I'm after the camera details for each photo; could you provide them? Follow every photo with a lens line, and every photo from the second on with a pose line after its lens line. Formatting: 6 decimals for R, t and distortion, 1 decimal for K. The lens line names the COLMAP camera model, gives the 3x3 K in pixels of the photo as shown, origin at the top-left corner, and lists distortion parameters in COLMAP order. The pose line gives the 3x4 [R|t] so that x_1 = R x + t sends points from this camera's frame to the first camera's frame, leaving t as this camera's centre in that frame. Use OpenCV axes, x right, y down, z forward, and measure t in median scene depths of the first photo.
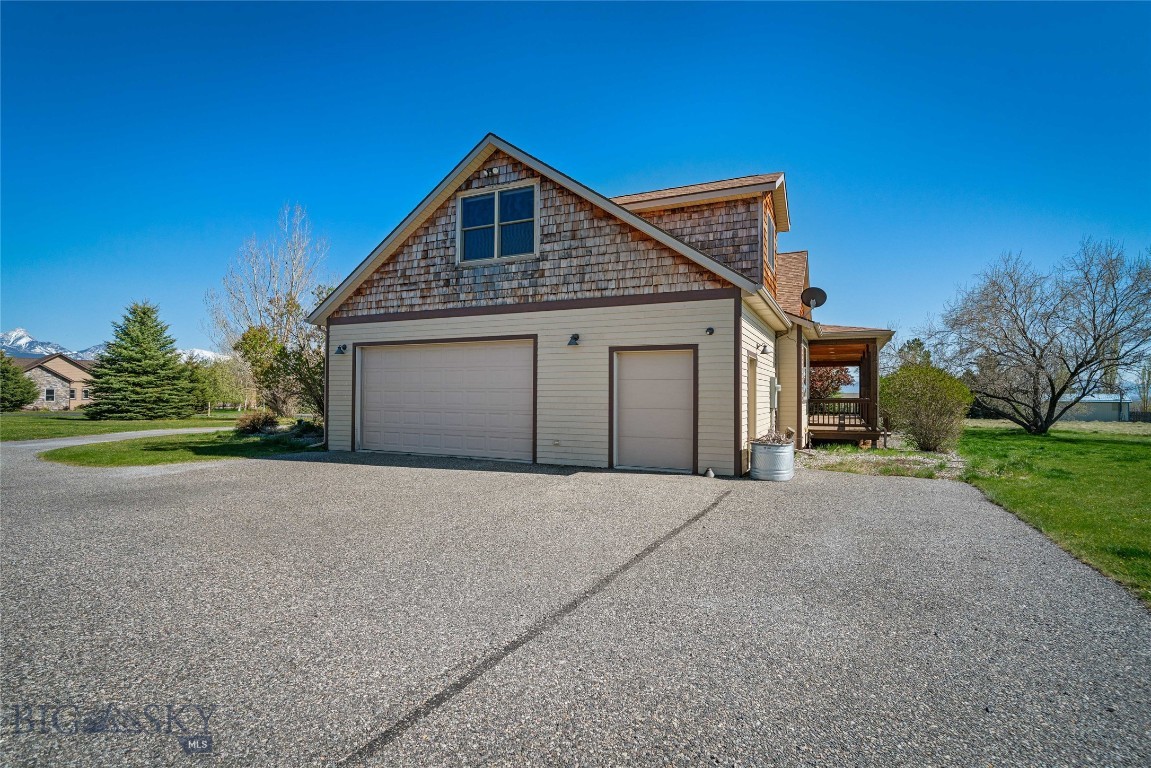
lens RADIAL K [[565.9, 0, 576.3], [0, 565.9, 384.3], [0, 0, 1]] dist [0.001992, 0.000228]
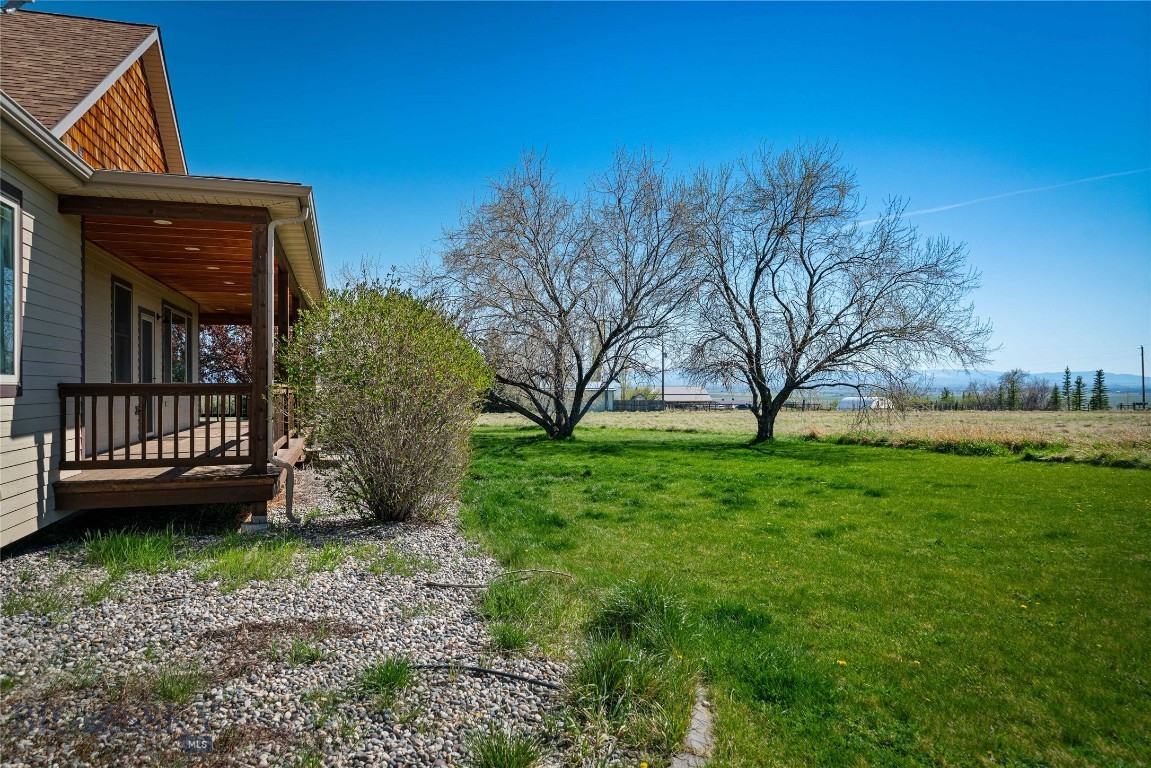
lens RADIAL K [[791.3, 0, 576.1], [0, 791.3, 382.9], [0, 0, 1]] dist [-0.000655, -0.000084]
pose [[0.742213, -0.008270, 0.670113, 0.201444], [-0.001691, 0.999898, 0.014213, 0.010481], [-0.670162, -0.011683, 0.742123, 0.297000]]
